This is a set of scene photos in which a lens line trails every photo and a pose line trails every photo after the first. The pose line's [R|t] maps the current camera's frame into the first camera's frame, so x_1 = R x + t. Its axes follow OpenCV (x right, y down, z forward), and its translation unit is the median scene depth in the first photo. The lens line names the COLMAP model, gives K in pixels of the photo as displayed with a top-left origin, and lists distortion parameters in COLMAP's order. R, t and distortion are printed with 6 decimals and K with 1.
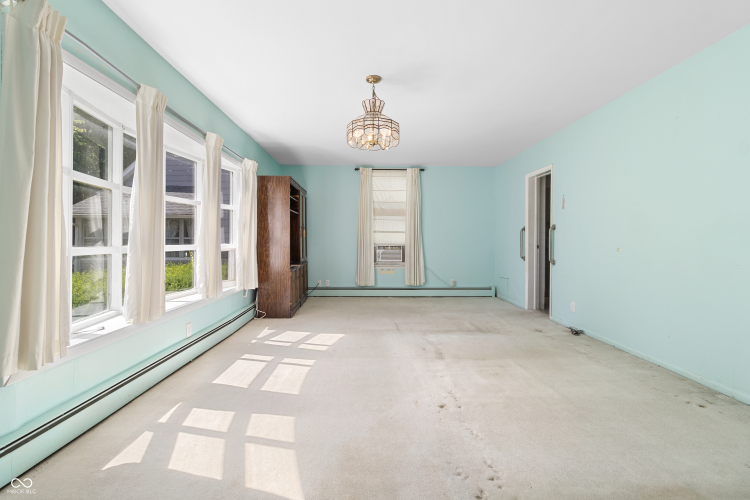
lens RADIAL K [[348.5, 0, 375.3], [0, 348.5, 246.6], [0, 0, 1]] dist [0.001354, 0.001573]
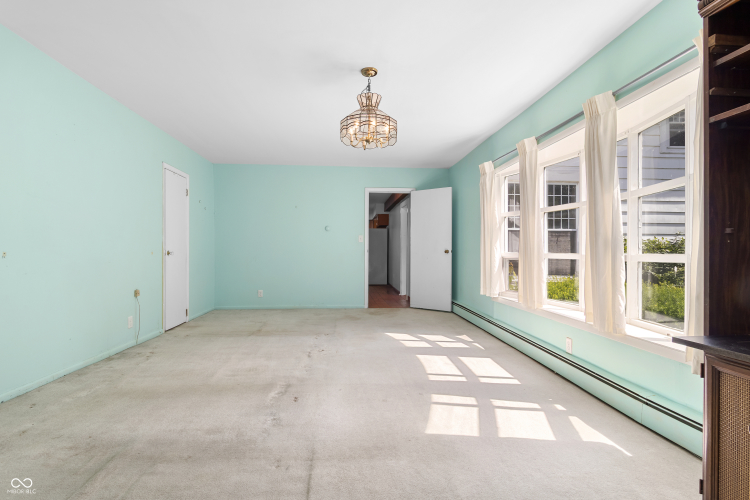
lens RADIAL K [[384.9, 0, 376.5], [0, 384.9, 249.3], [0, 0, 1]] dist [-0.005031, -0.001405]
pose [[-0.998477, -0.008678, -0.054487, 0.025489], [-0.008901, 0.999953, 0.003850, -0.014218], [0.054451, 0.004329, -0.998507, 2.057140]]
